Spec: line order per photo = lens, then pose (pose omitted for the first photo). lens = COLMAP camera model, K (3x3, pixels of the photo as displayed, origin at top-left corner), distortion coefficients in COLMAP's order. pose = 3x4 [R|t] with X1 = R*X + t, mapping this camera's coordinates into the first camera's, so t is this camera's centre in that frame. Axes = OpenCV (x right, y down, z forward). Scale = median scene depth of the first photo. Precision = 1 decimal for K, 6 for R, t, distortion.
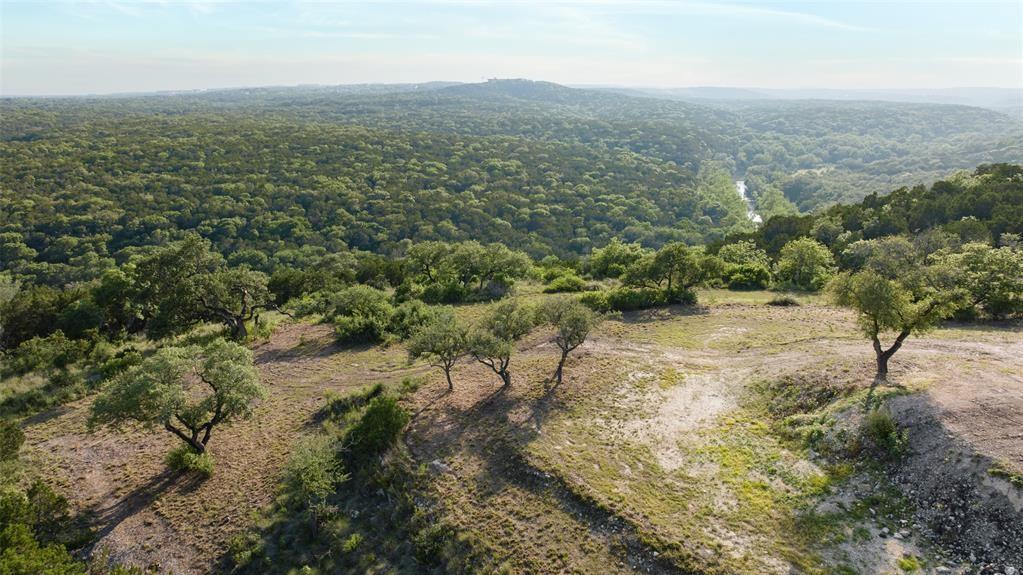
lens RADIAL K [[721.0, 0, 513.8], [0, 721.0, 285.0], [0, 0, 1]] dist [-0.029435, 0.027407]
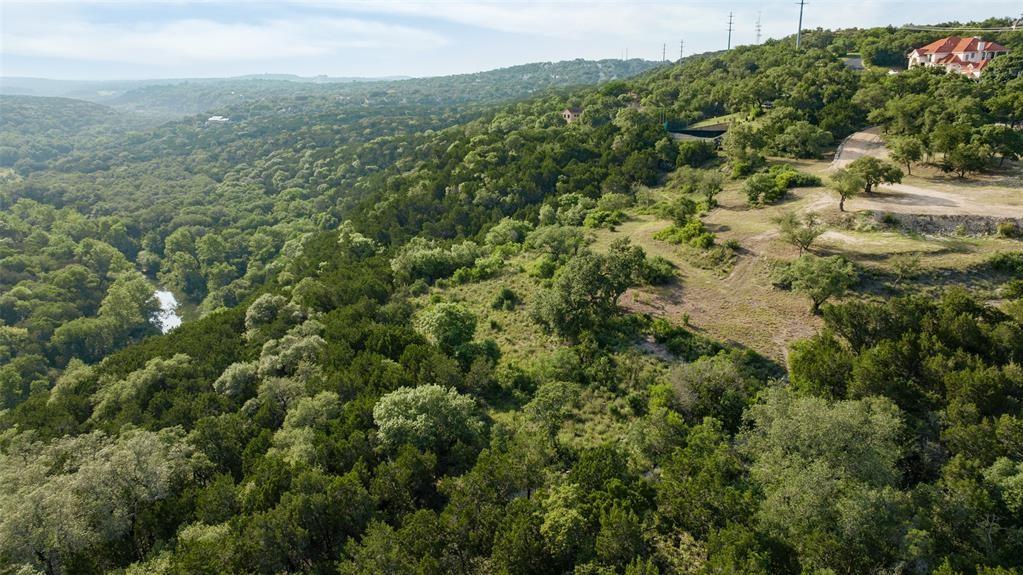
lens RADIAL K [[721.0, 0, 506.6], [0, 721.0, 284.7], [0, 0, 1]] dist [-0.029435, 0.027407]
pose [[0.411085, -0.248079, 0.877192, -0.181767], [0.236832, 0.958281, 0.160023, -0.026161], [-0.880295, 0.141965, 0.452688, 0.058096]]
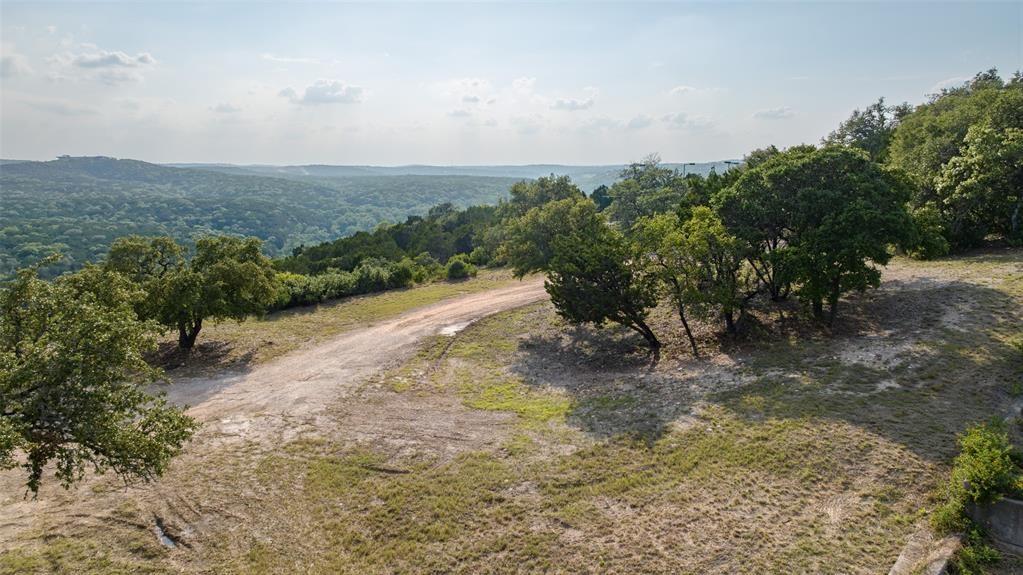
lens RADIAL K [[721.0, 0, 512.9], [0, 721.0, 286.1], [0, 0, 1]] dist [-0.029435, 0.027407]
pose [[0.874747, -0.081012, 0.477760, 0.057080], [0.129768, 0.989079, -0.069882, 0.010957], [-0.466881, 0.123127, 0.875707, -0.020450]]
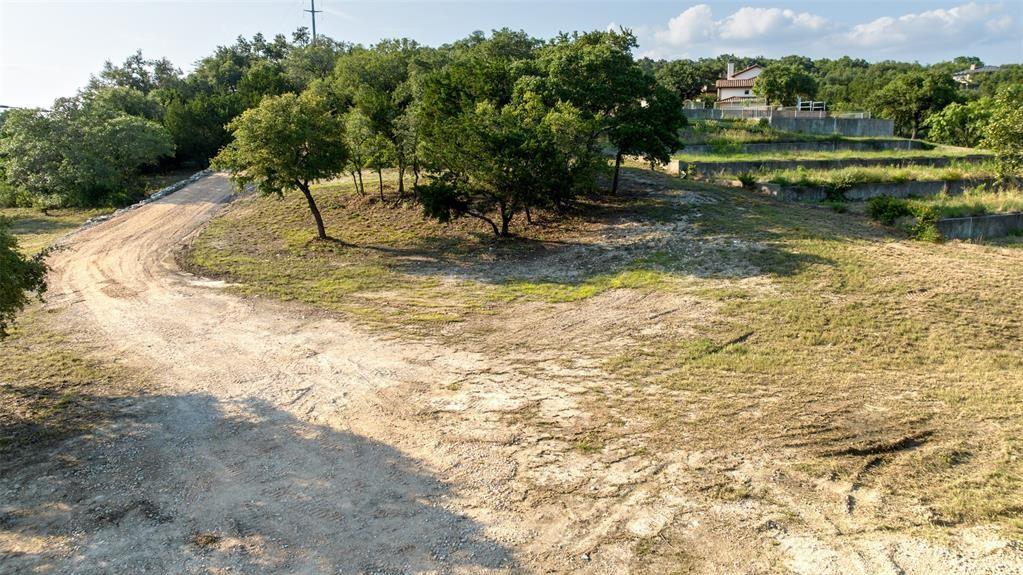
lens RADIAL K [[721.0, 0, 513.3], [0, 721.0, 285.2], [0, 0, 1]] dist [-0.029435, 0.027407]
pose [[-0.114525, -0.182901, 0.976438, 0.036347], [0.265203, 0.941604, 0.207481, 0.004837], [-0.957367, 0.282717, -0.059331, 0.031649]]
